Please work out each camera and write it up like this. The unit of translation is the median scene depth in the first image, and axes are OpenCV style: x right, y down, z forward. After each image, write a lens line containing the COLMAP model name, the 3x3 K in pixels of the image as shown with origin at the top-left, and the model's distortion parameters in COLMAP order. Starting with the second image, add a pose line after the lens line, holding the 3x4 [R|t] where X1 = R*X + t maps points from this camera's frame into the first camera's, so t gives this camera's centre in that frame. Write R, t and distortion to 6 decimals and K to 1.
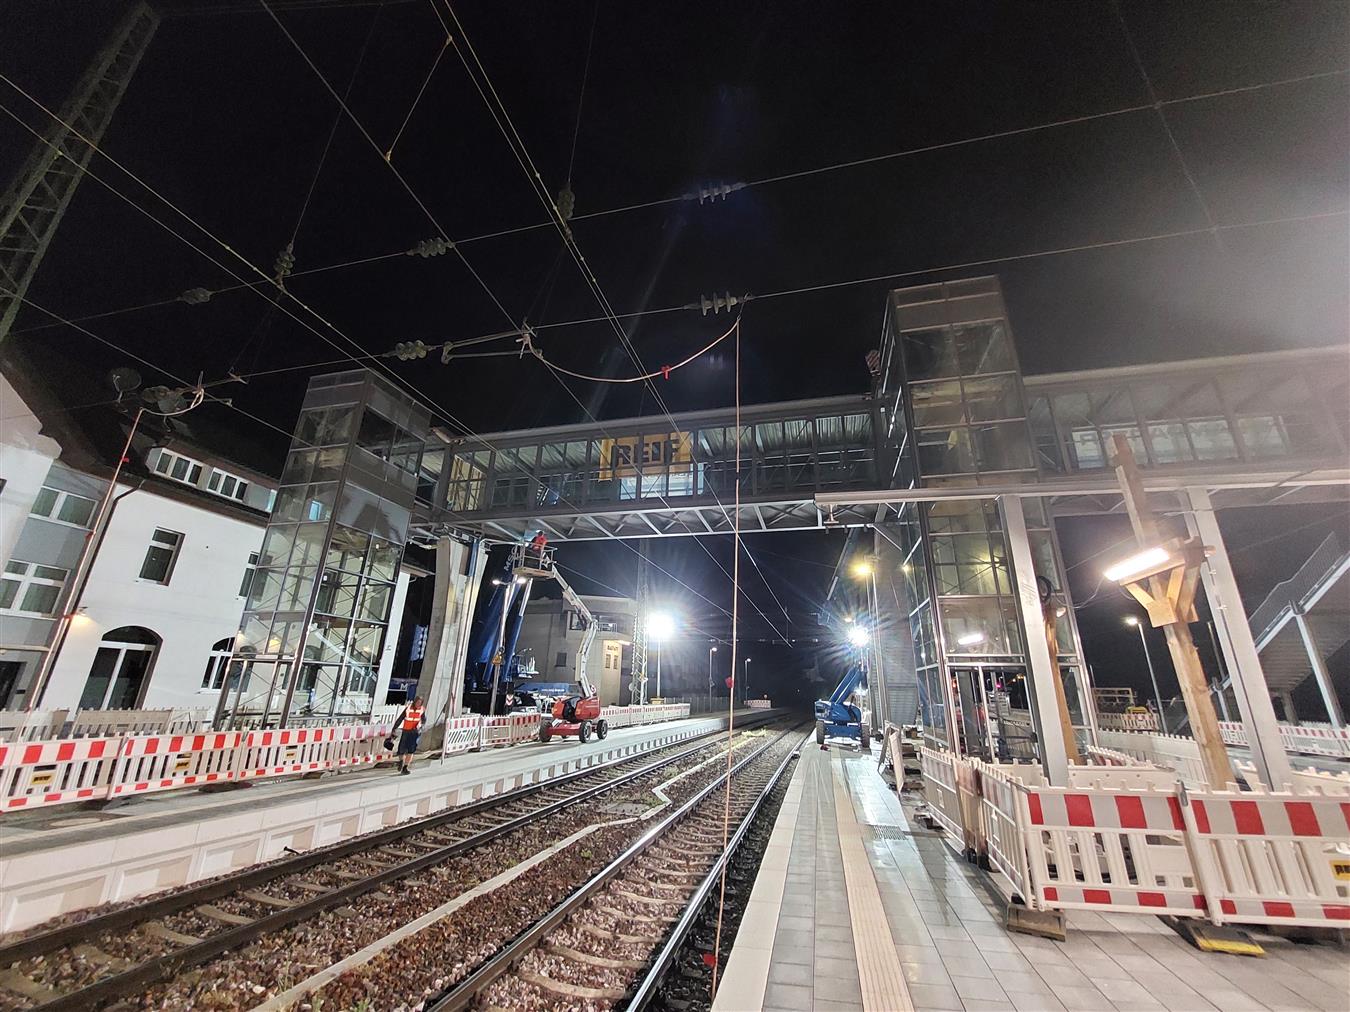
lens RADIAL K [[530.2, 0, 688.7], [0, 530.2, 508.7], [0, 0, 1]] dist [-0.018573, -0.000285]
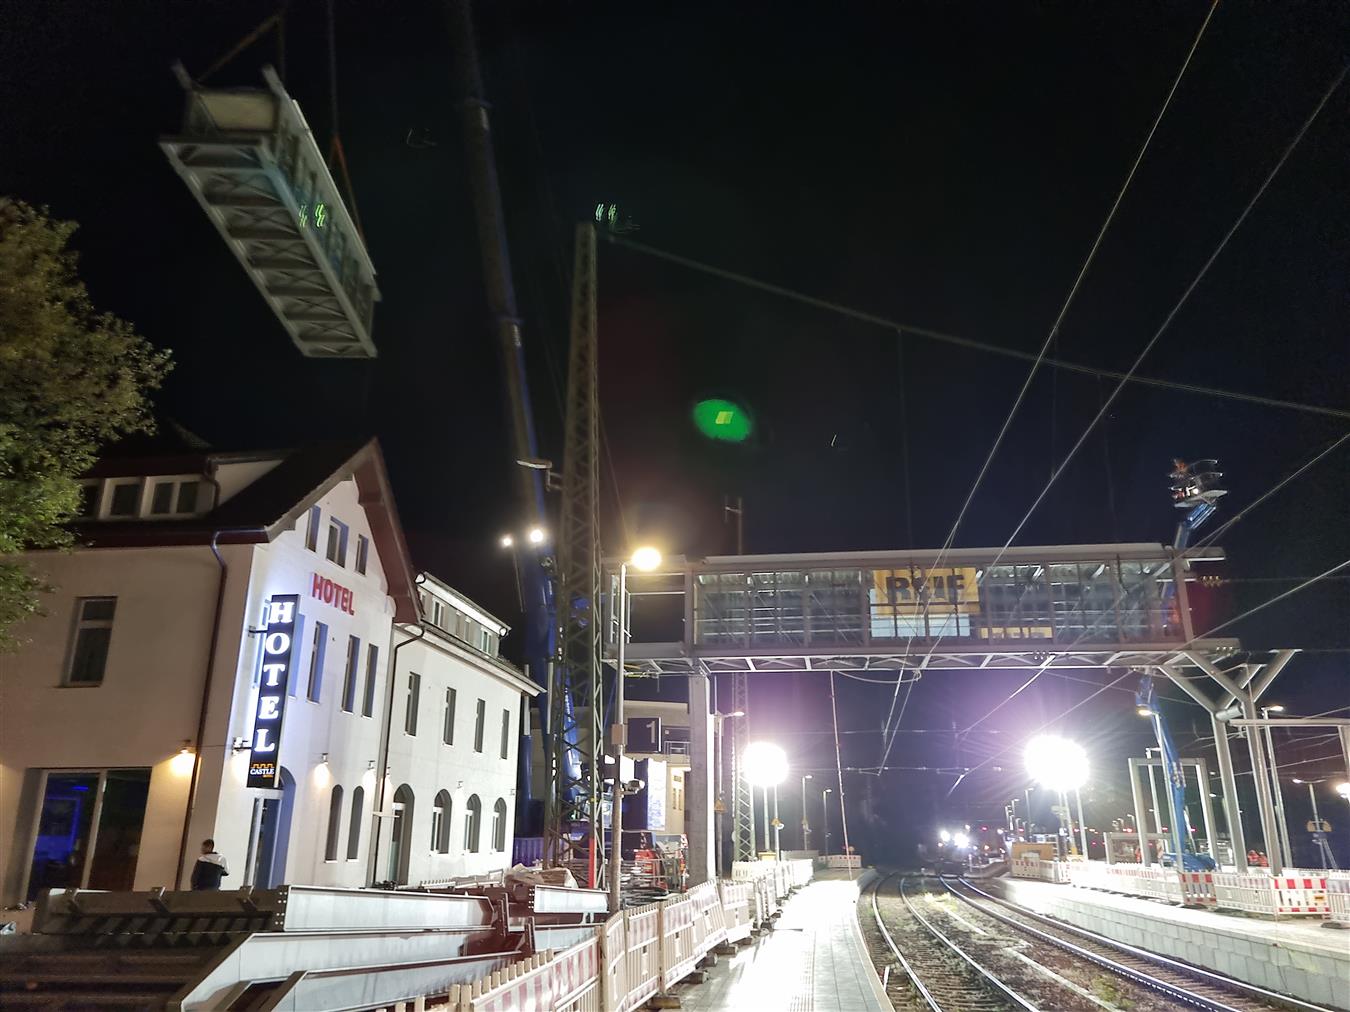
lens RADIAL K [[1056.8, 0, 683.8], [0, 1056.8, 490.8], [0, 0, 1]] dist [0.108269, -0.107213]
pose [[0.994804, 0.013167, 0.100953, -0.743663], [-0.014597, 0.999803, 0.013434, -0.313049], [-0.100757, -0.014838, 0.994800, -0.892669]]
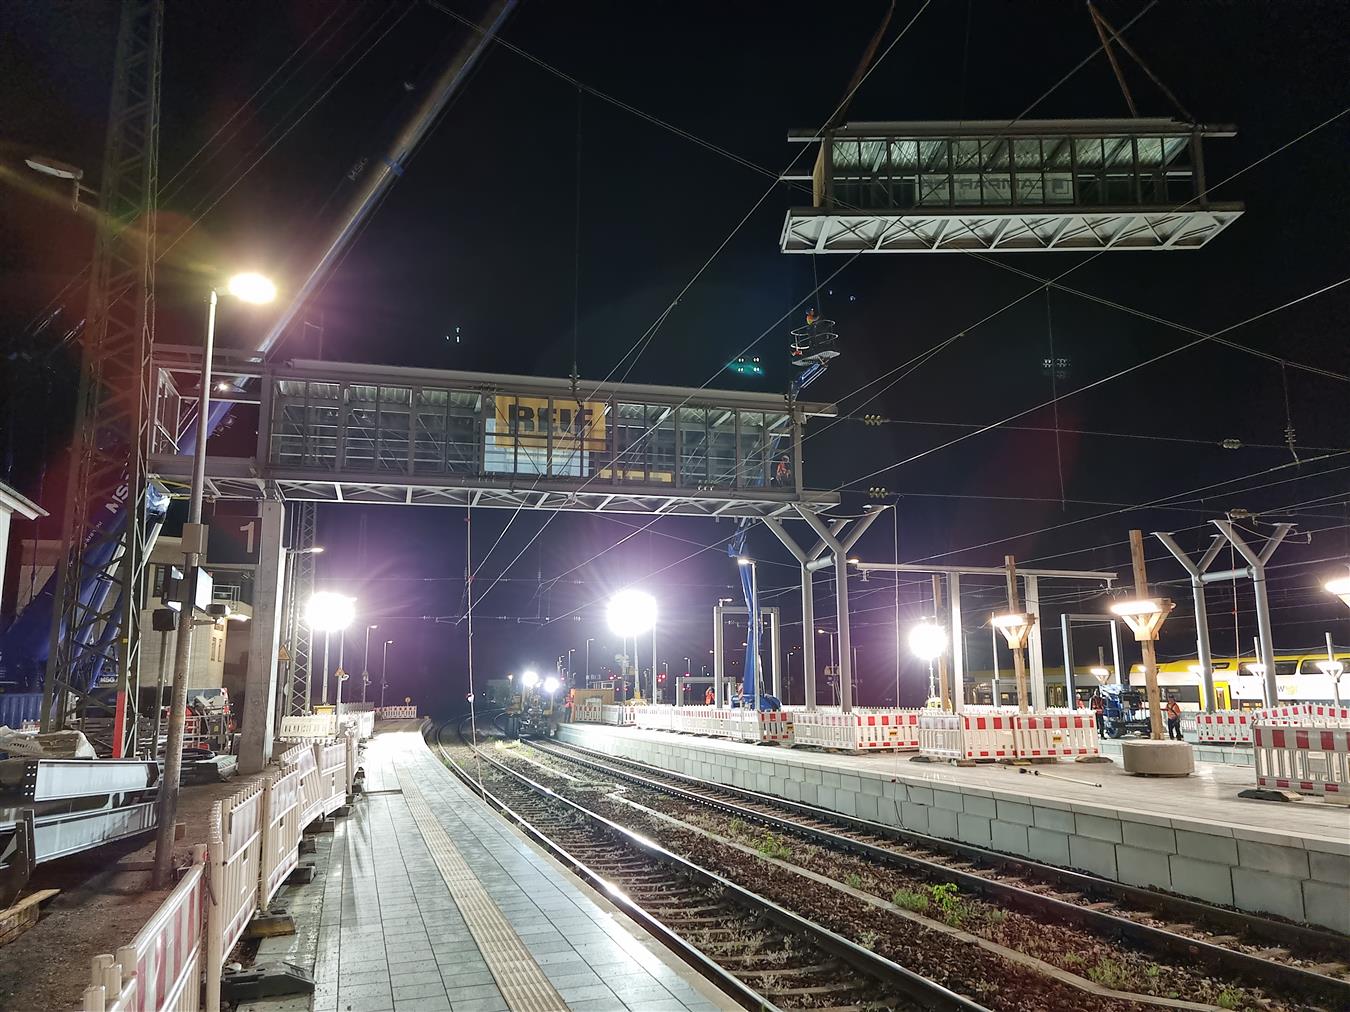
lens RADIAL K [[1056.8, 0, 683.8], [0, 1056.8, 490.8], [0, 0, 1]] dist [0.108269, -0.107213]
pose [[0.871274, 0.064047, 0.486600, -0.761356], [-0.134809, 0.984545, 0.111794, -0.224611], [-0.471920, -0.163002, 0.866442, -0.644026]]
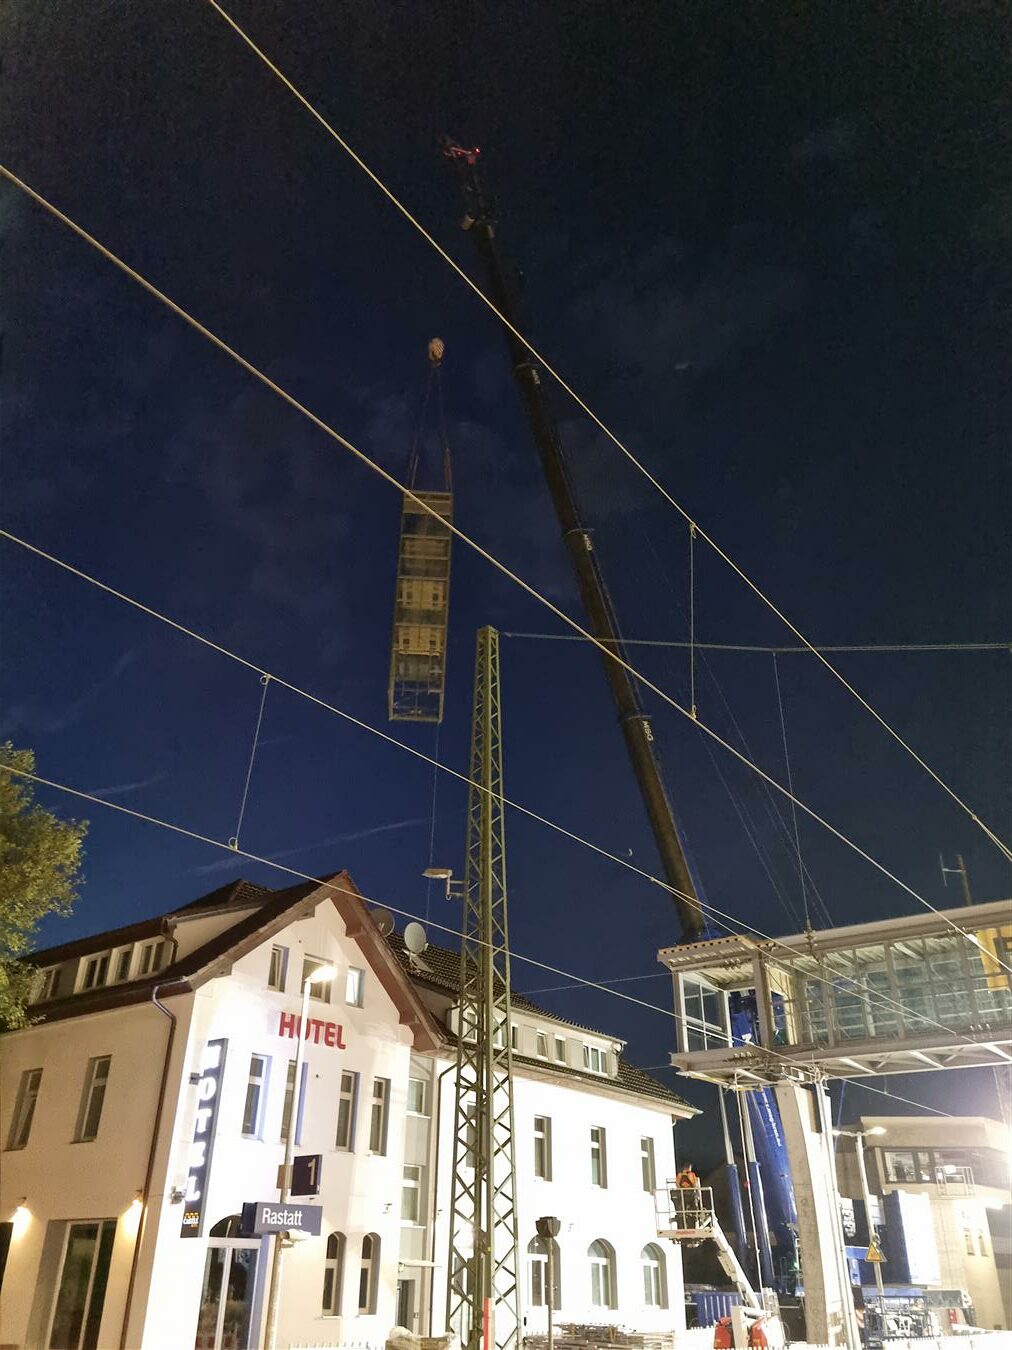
lens RADIAL K [[1056.8, 0, 506.0], [0, 1056.8, 675.0], [0, 0, 1]] dist [0.108269, -0.107213]
pose [[0.912917, -0.213139, -0.348073, -0.171105], [0.143533, 0.965995, -0.215061, -0.266475], [0.382074, 0.146372, 0.912466, -0.756203]]
